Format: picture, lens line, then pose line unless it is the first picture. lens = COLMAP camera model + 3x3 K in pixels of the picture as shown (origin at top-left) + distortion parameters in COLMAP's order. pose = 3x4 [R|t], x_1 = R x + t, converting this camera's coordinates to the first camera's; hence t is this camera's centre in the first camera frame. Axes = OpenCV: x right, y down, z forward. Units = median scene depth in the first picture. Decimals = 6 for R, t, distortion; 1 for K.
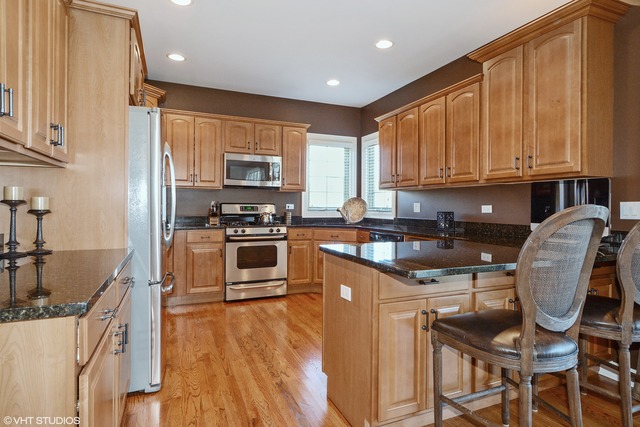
lens RADIAL K [[346.4, 0, 321.0], [0, 346.4, 201.4], [0, 0, 1]] dist [-0.002171, -0.000341]
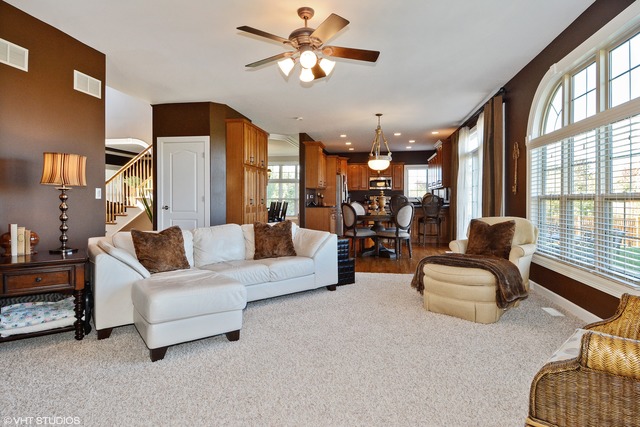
lens RADIAL K [[346.4, 0, 321.0], [0, 346.4, 201.4], [0, 0, 1]] dist [-0.002171, -0.000341]
pose [[0.835169, -0.003027, -0.549985, 0.849346], [0.006288, 0.999972, 0.004045, 0.034231], [0.549958, -0.006836, 0.835164, -1.401124]]
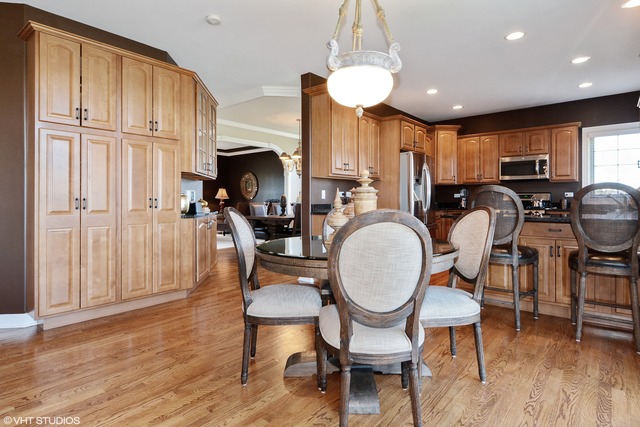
lens RADIAL K [[346.4, 0, 321.0], [0, 346.4, 201.4], [0, 0, 1]] dist [-0.002171, -0.000341]
pose [[0.446116, -0.008331, -0.894936, 0.639467], [0.008868, 0.999949, -0.004888, 0.039798], [0.894931, -0.005755, 0.446167, -0.291024]]
